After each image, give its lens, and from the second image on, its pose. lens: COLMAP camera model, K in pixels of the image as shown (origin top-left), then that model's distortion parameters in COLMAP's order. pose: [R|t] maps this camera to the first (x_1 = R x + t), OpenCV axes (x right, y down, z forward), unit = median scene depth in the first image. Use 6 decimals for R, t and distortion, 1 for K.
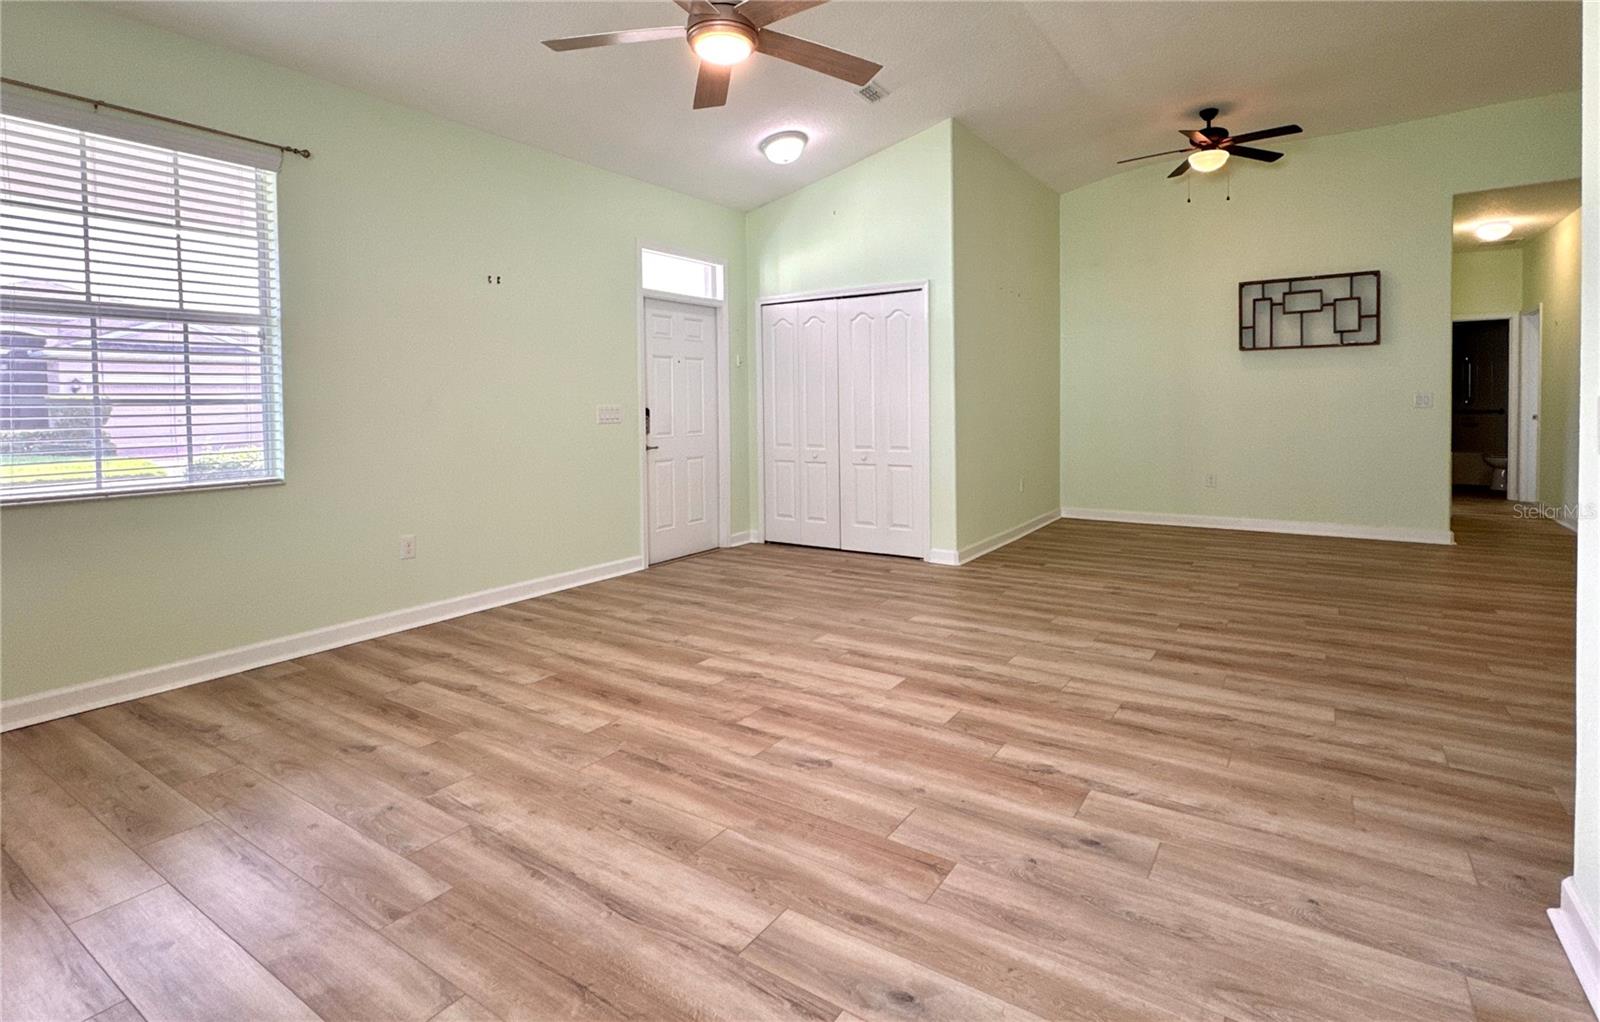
lens RADIAL K [[767.9, 0, 800.0], [0, 767.9, 511.0], [0, 0, 1]] dist [-0.000490, -0.000035]
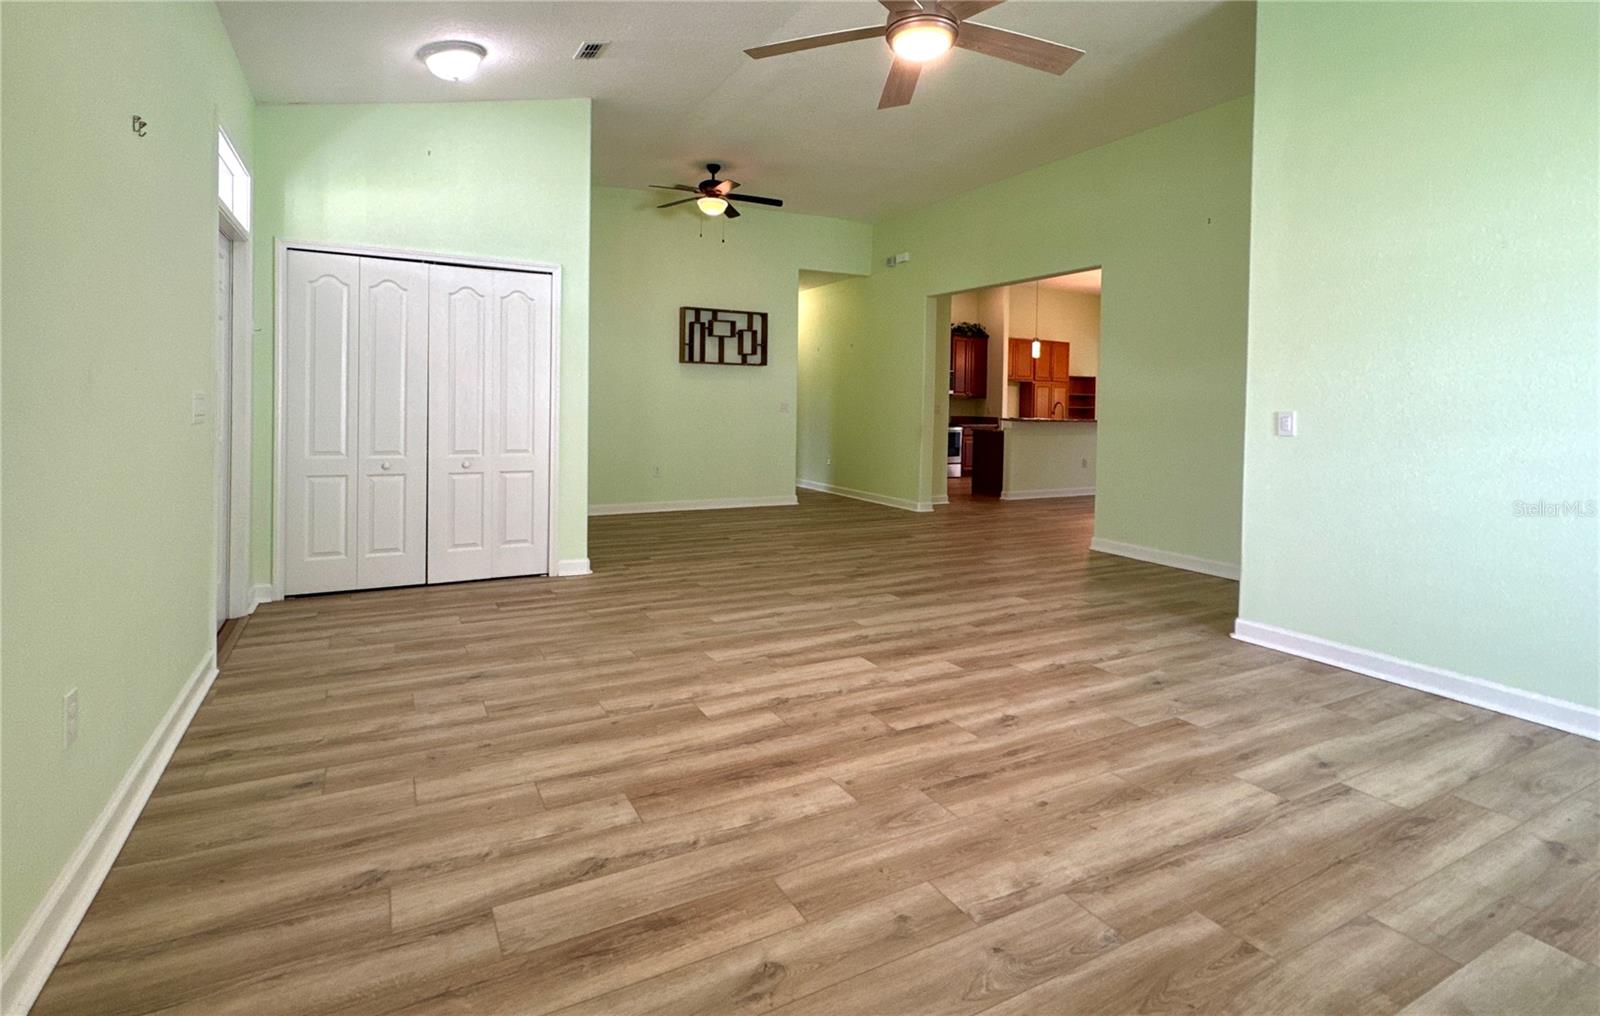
lens RADIAL K [[767.9, 0, 800.0], [0, 767.9, 508.0], [0, 0, 1]] dist [-0.000490, -0.000035]
pose [[0.463786, -0.099050, 0.880393, -1.059616], [0.100936, 0.993168, 0.058565, -0.081358], [-0.880178, 0.061702, 0.470615, 0.687514]]
